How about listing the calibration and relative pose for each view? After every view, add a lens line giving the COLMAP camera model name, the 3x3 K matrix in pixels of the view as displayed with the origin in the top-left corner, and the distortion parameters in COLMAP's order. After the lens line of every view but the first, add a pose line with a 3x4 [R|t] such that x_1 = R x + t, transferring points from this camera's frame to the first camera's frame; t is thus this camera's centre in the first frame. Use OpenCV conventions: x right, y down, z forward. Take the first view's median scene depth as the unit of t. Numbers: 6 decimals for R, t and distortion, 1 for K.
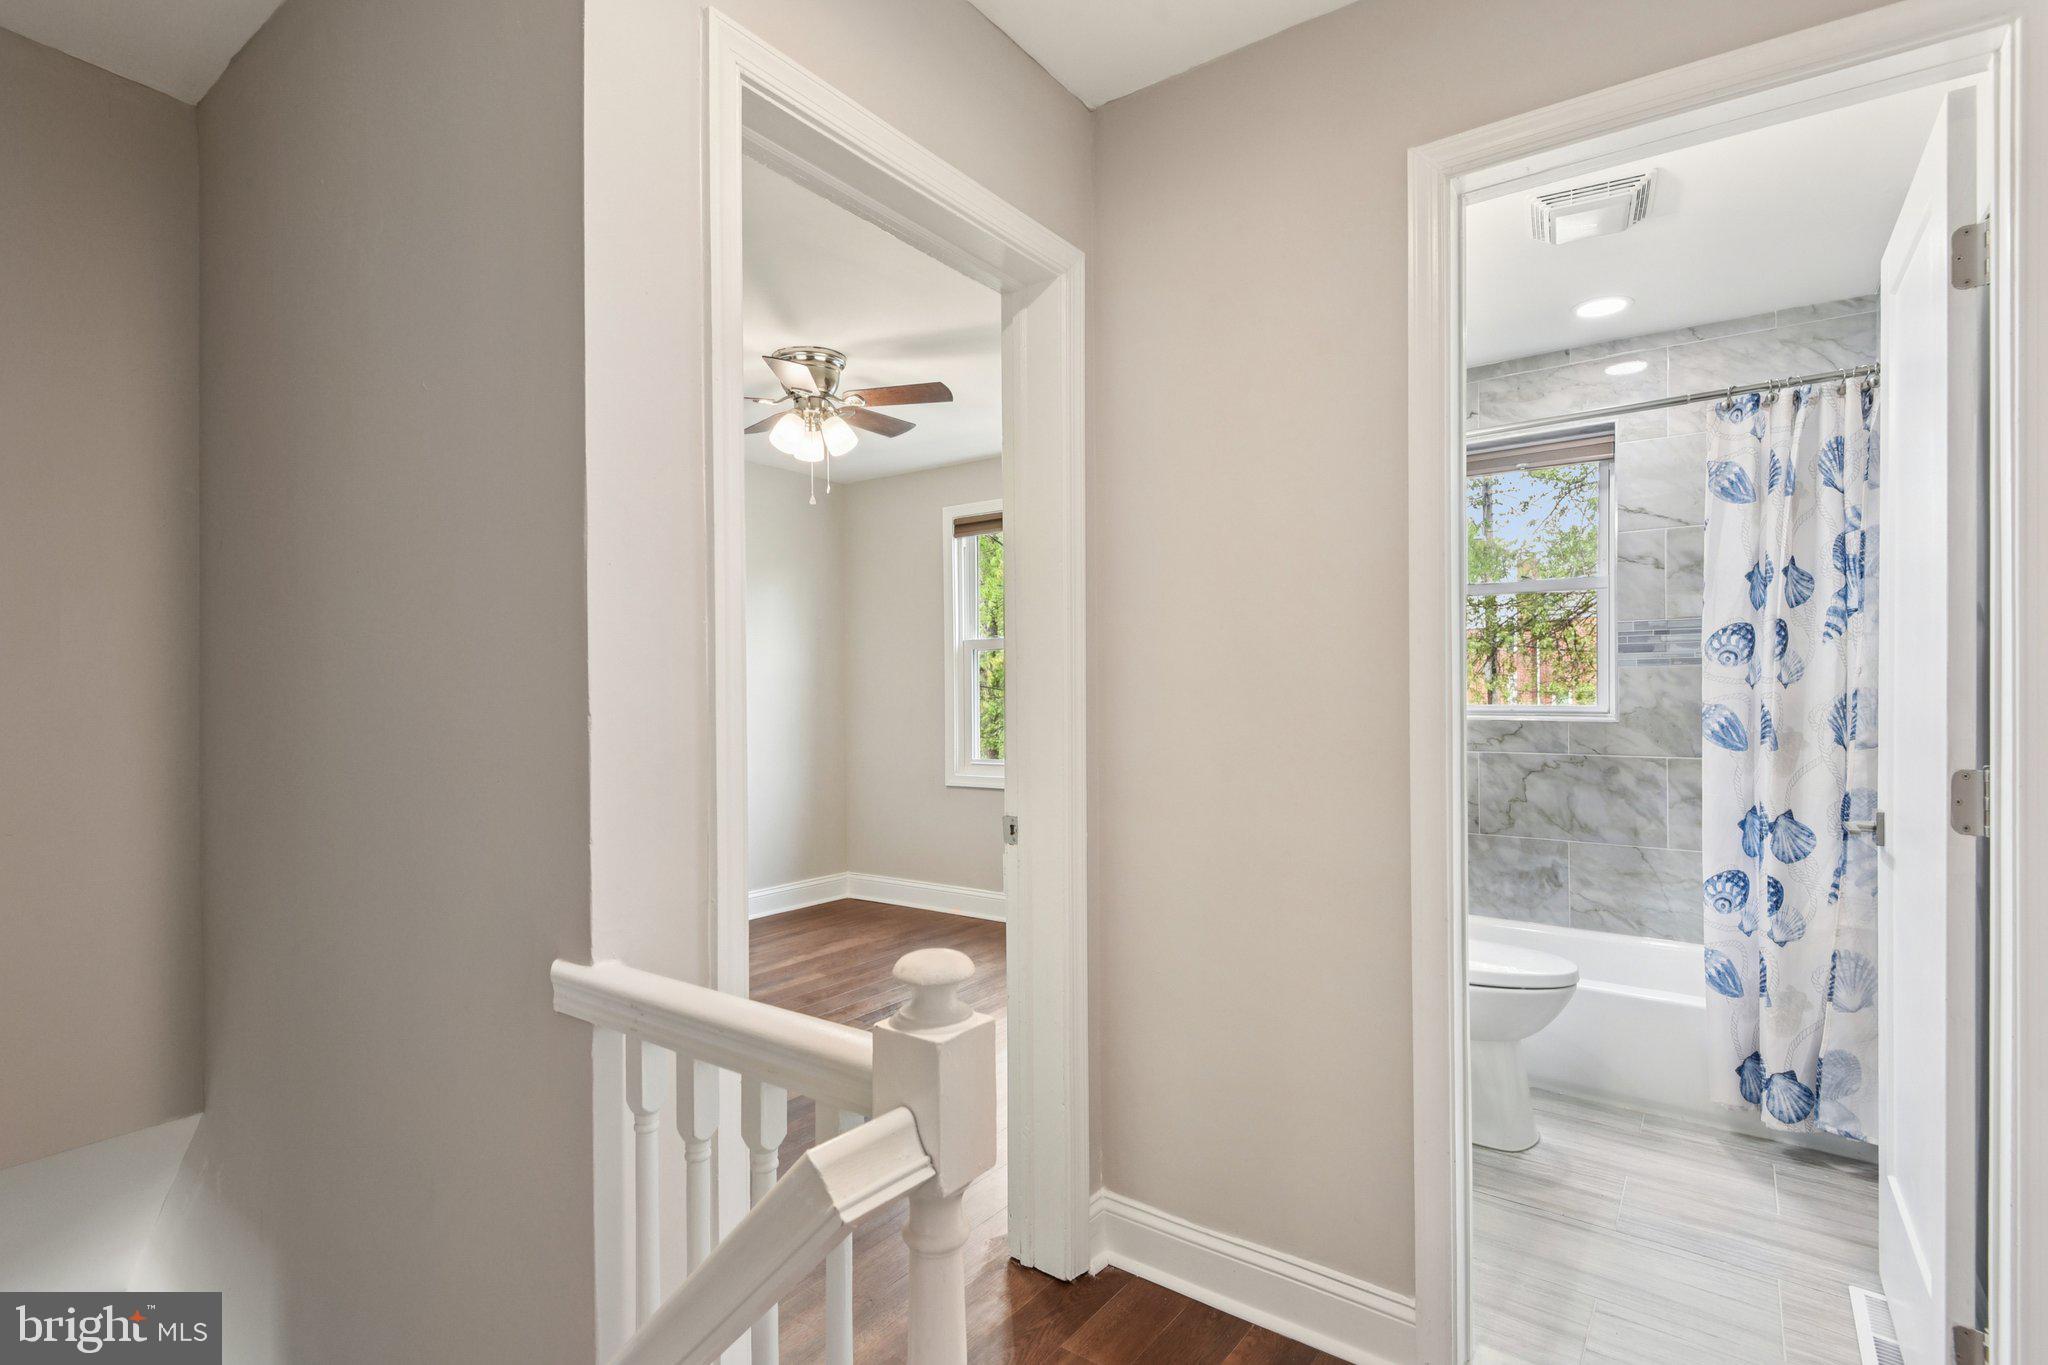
lens RADIAL K [[1003.1, 0, 1136.7], [0, 1003.1, 696.1], [0, 0, 1]] dist [0.024118, -0.033538]
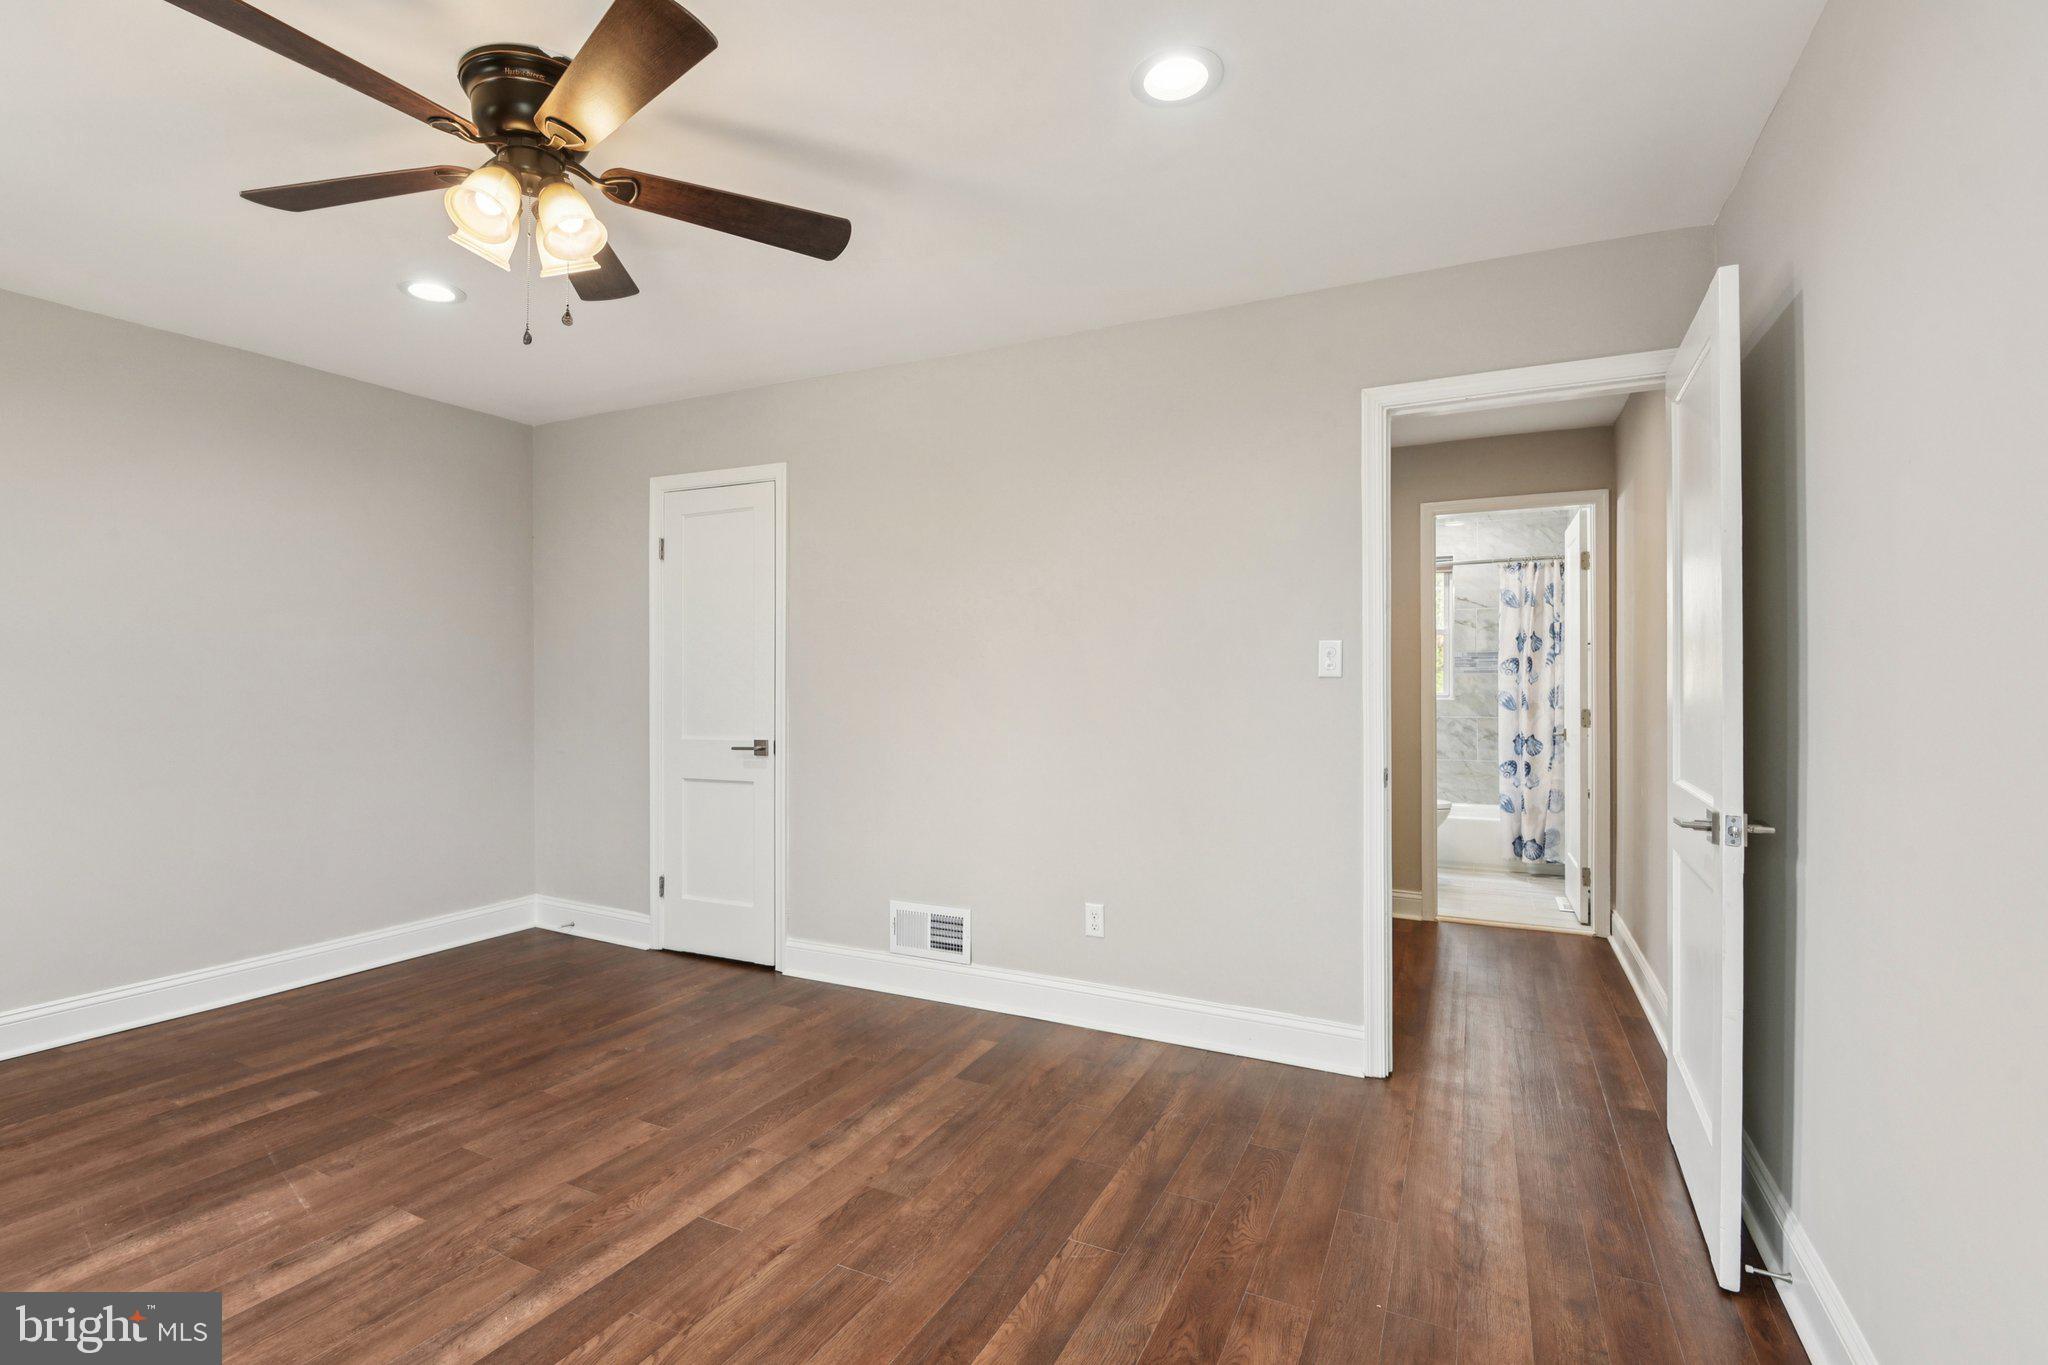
lens RADIAL K [[990.9, 0, 1022.7], [0, 990.9, 688.8], [0, 0, 1]] dist [-0.001006, -0.031218]
pose [[0.994463, -0.003010, 0.105048, -0.827619], [0.002731, 0.999992, 0.002799, -0.008493], [-0.105056, -0.002497, 0.994463, -1.244214]]
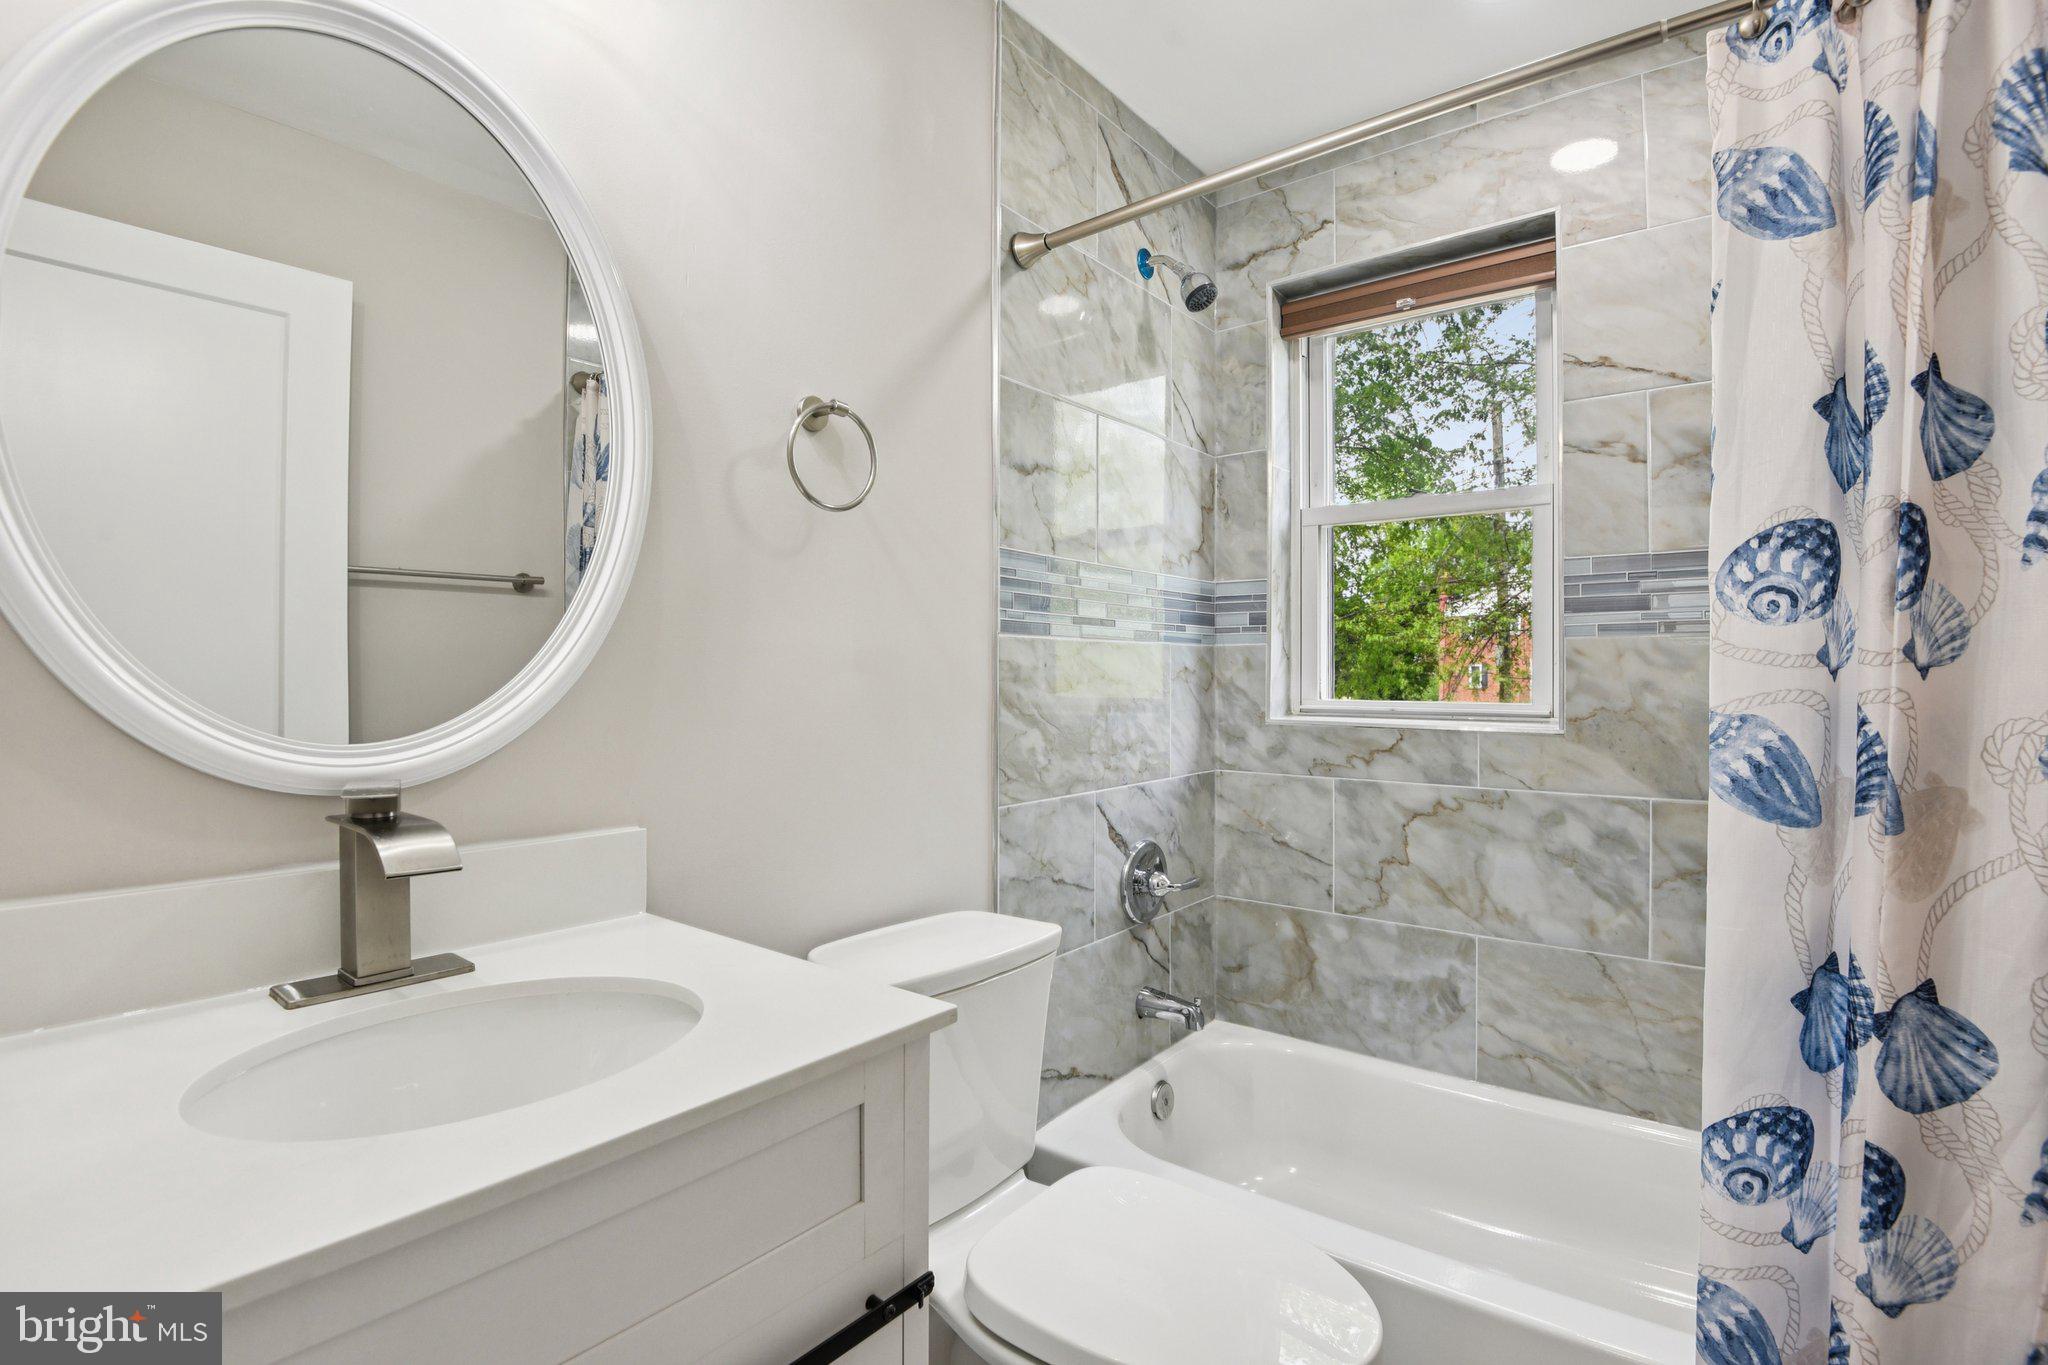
lens RADIAL K [[925.7, 0, 1024.0], [0, 925.7, 682.5], [0, 0, 1]] dist [-0.045597, 0.000941]
pose [[0.987987, 0.001833, -0.154525, 0.340258], [-0.001353, 0.999994, 0.003209, -0.006487], [0.154530, -0.002961, 0.987984, 0.589398]]
